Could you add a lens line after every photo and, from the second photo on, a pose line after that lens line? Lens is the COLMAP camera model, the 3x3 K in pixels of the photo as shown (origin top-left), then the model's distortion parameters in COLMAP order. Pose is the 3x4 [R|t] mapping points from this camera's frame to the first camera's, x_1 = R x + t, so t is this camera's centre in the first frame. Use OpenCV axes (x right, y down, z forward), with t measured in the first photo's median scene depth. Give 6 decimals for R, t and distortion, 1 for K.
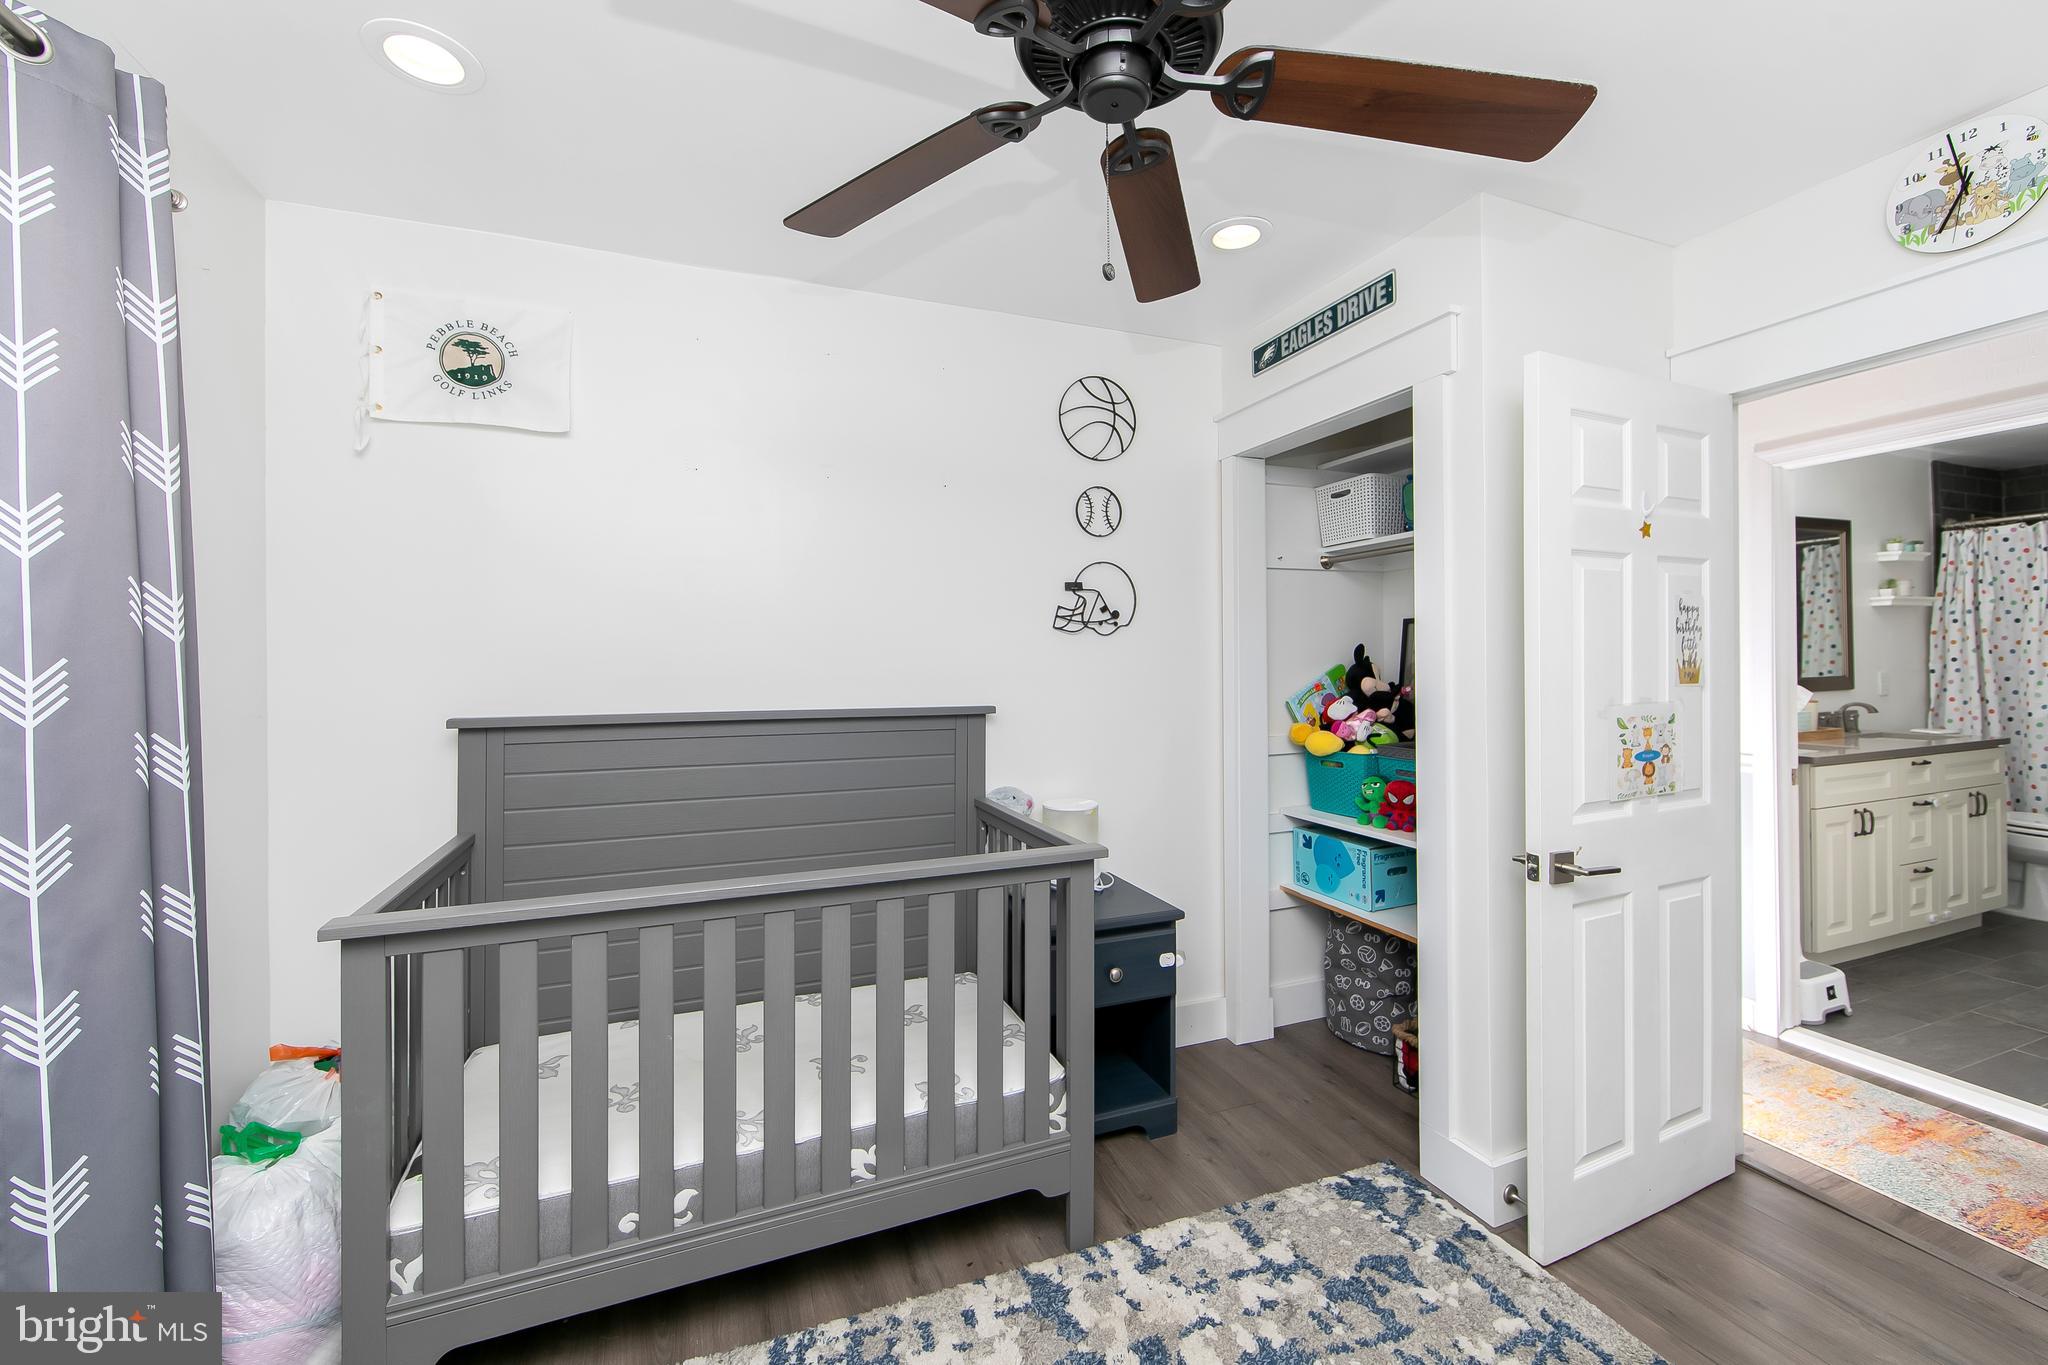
lens RADIAL K [[821.5, 0, 1030.2], [0, 821.5, 656.2], [0, 0, 1]] dist [-0.001481, -0.000079]
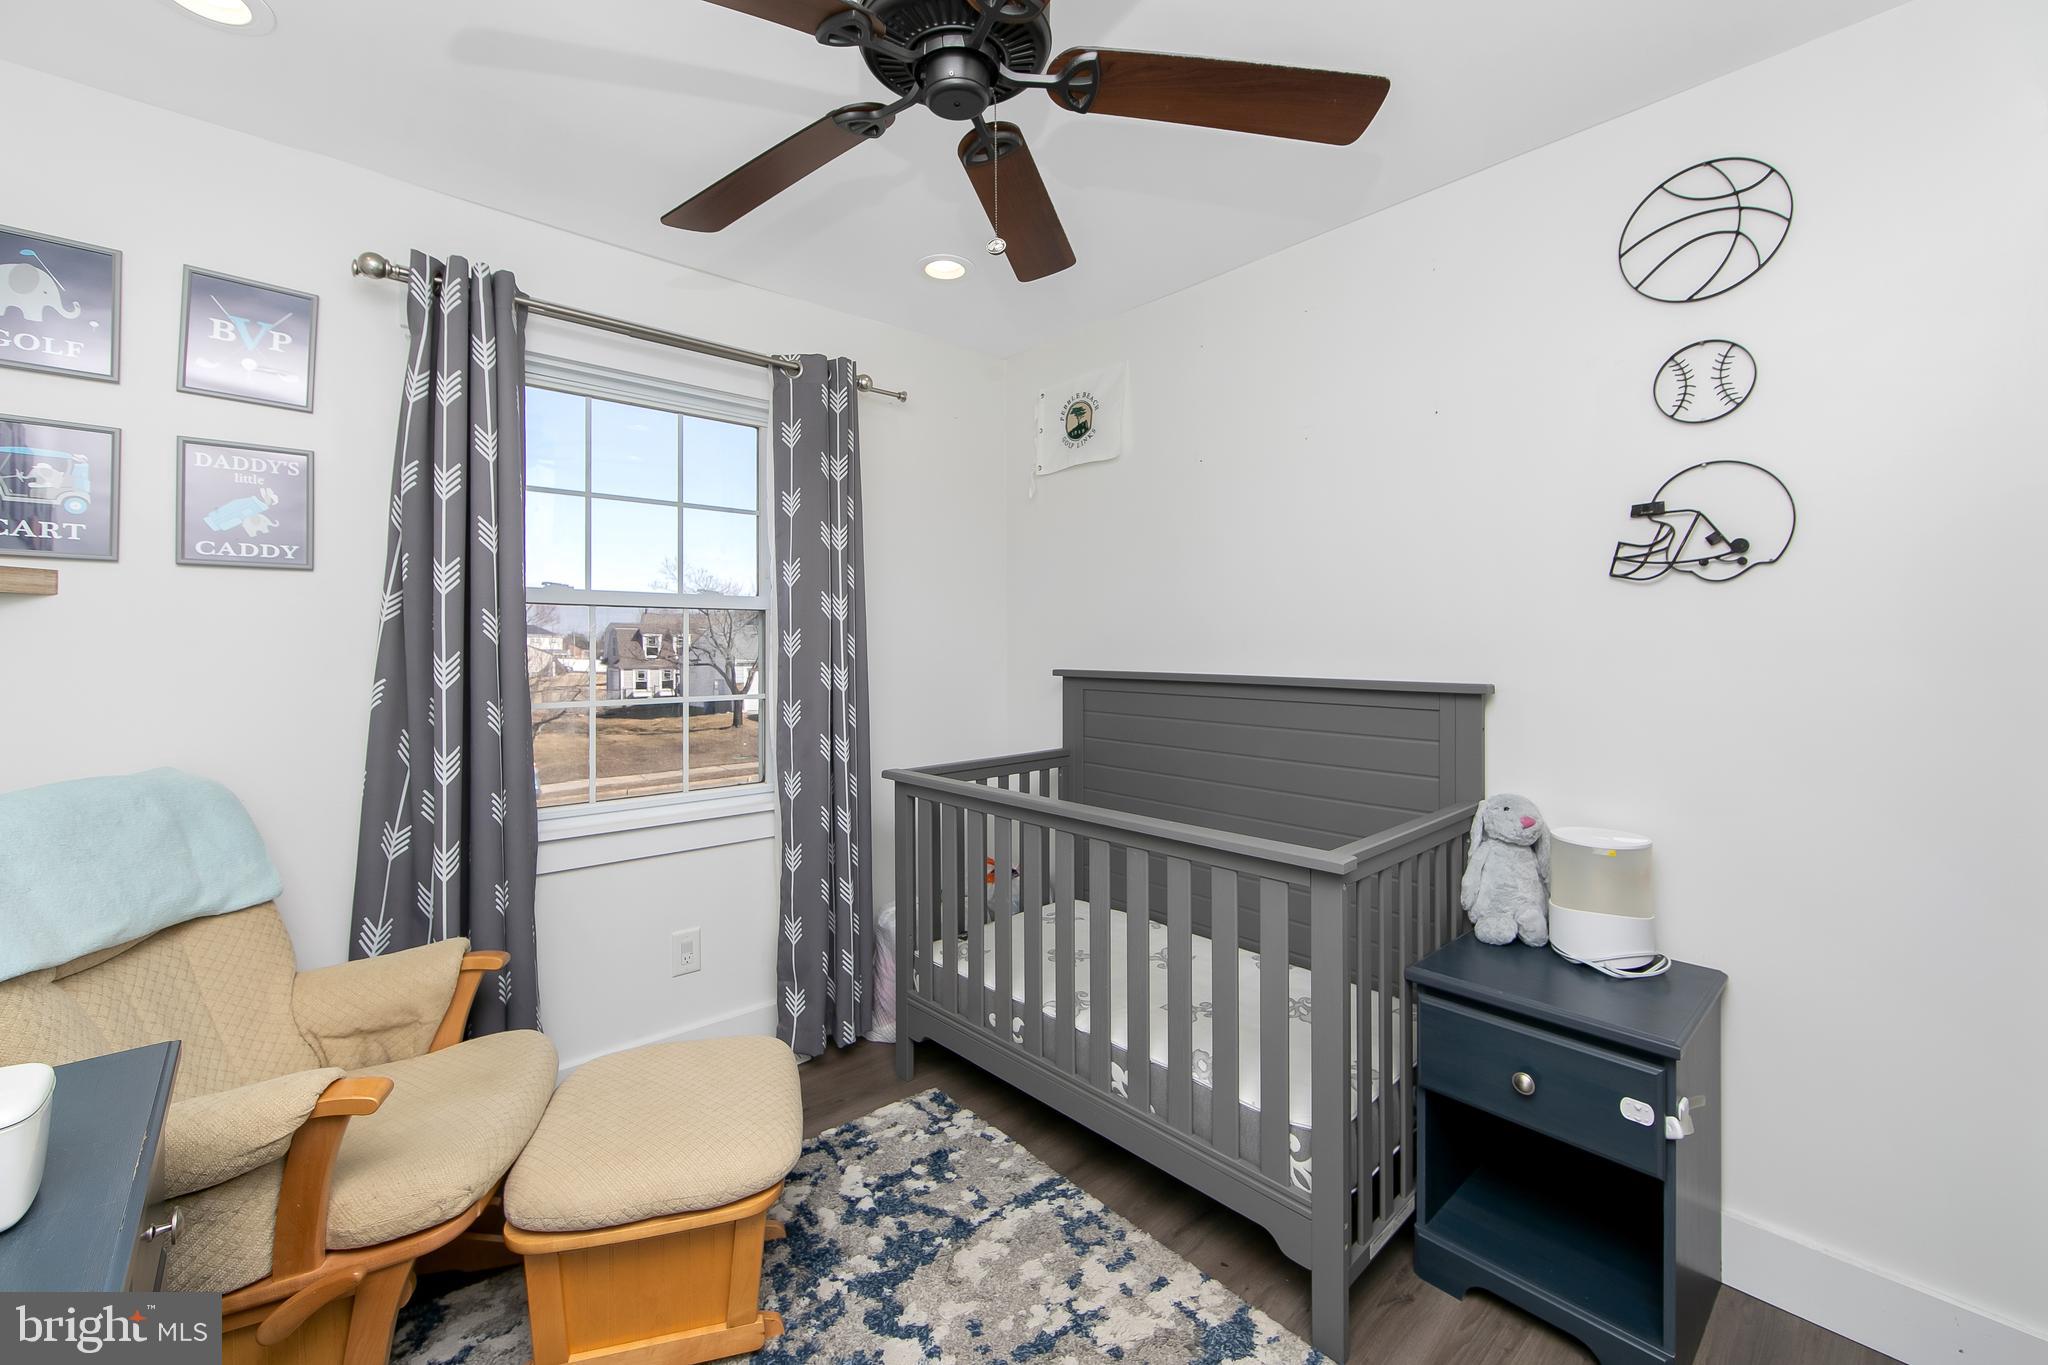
lens RADIAL K [[844.0, 0, 1019.3], [0, 844.0, 634.8], [0, 0, 1]] dist [-0.000994, -0.000075]
pose [[0.339897, -0.003807, -0.940455, 0.566573], [0.007456, 0.999971, -0.001353, 0.012410], [0.940433, -0.006552, 0.339916, 0.337864]]
